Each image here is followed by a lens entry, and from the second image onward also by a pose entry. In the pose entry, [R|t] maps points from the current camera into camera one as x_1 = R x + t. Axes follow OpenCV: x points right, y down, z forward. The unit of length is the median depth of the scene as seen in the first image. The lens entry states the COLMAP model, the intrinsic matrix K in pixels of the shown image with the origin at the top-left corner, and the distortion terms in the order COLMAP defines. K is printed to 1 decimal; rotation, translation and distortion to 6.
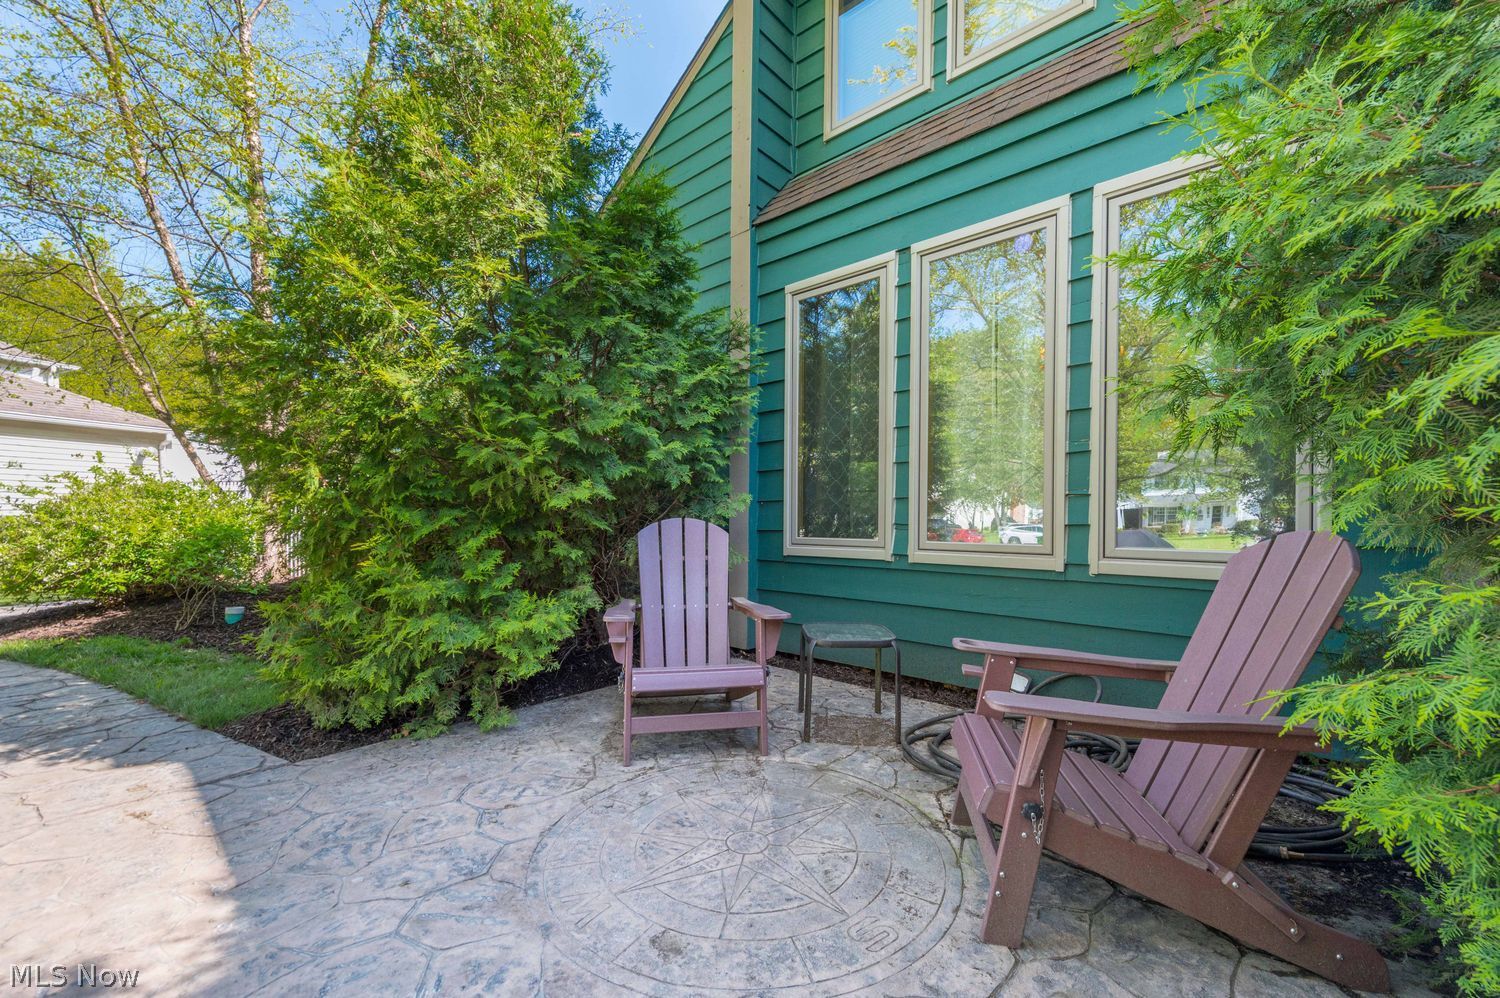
lens RADIAL K [[589.2, 0, 747.3], [0, 589.2, 512.8], [0, 0, 1]] dist [-0.002371, -0.000105]
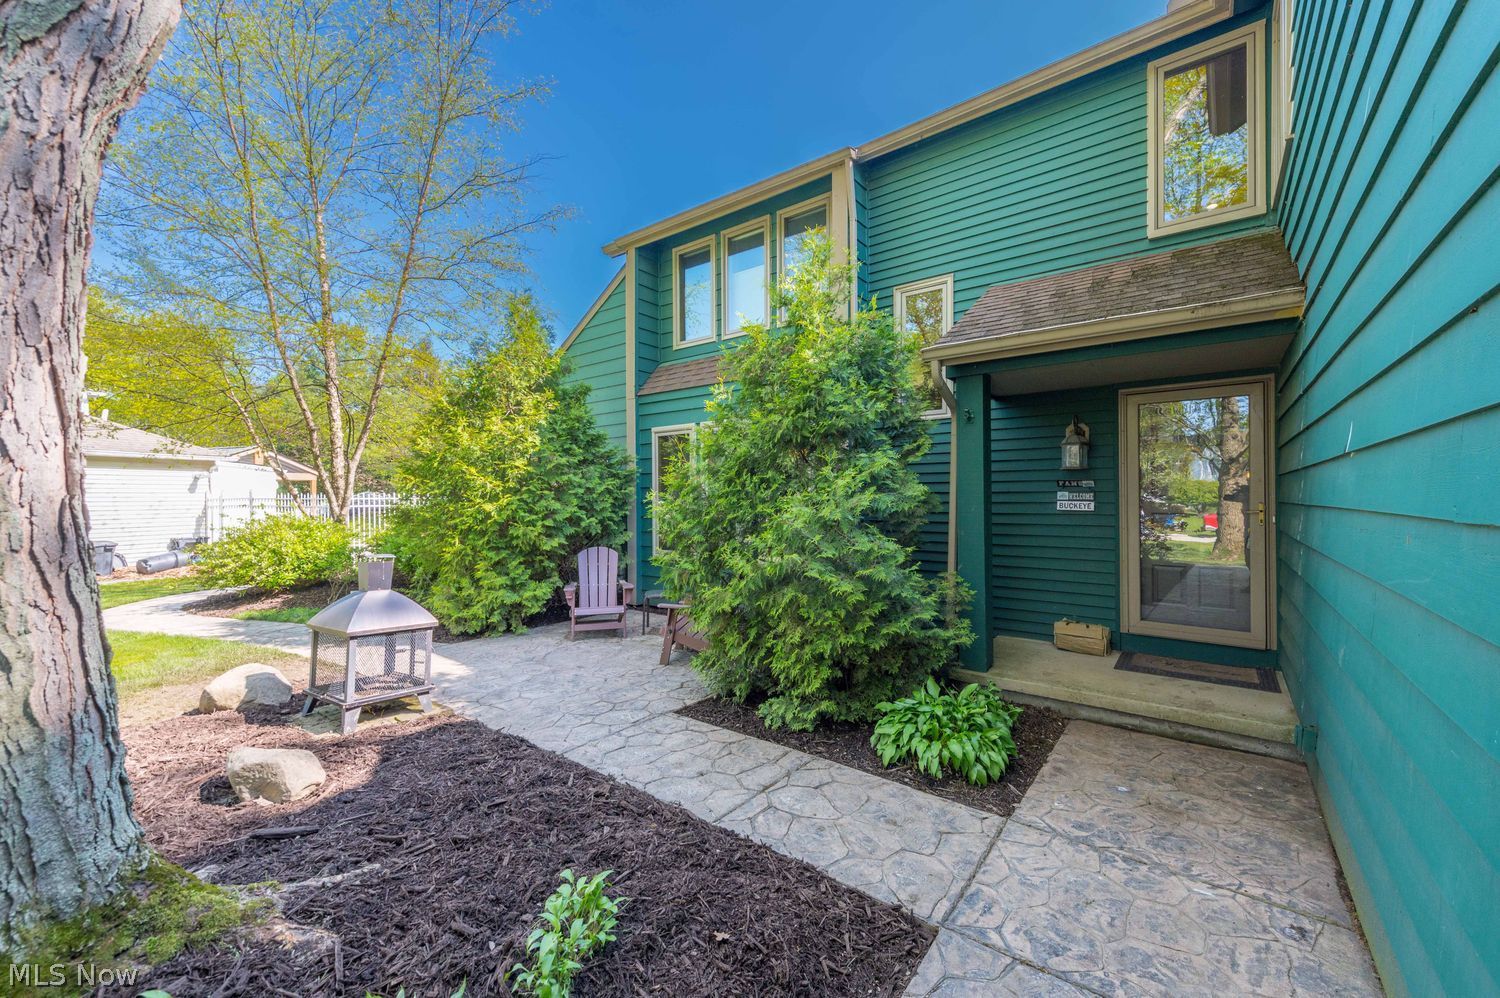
lens RADIAL K [[589.2, 0, 752.5], [0, 589.2, 493.8], [0, 0, 1]] dist [-0.002371, -0.000105]
pose [[0.997264, -0.012732, 0.072822, 0.387238], [0.012217, 0.999897, 0.007510, -0.245163], [-0.072910, -0.006600, 0.997317, -1.590161]]
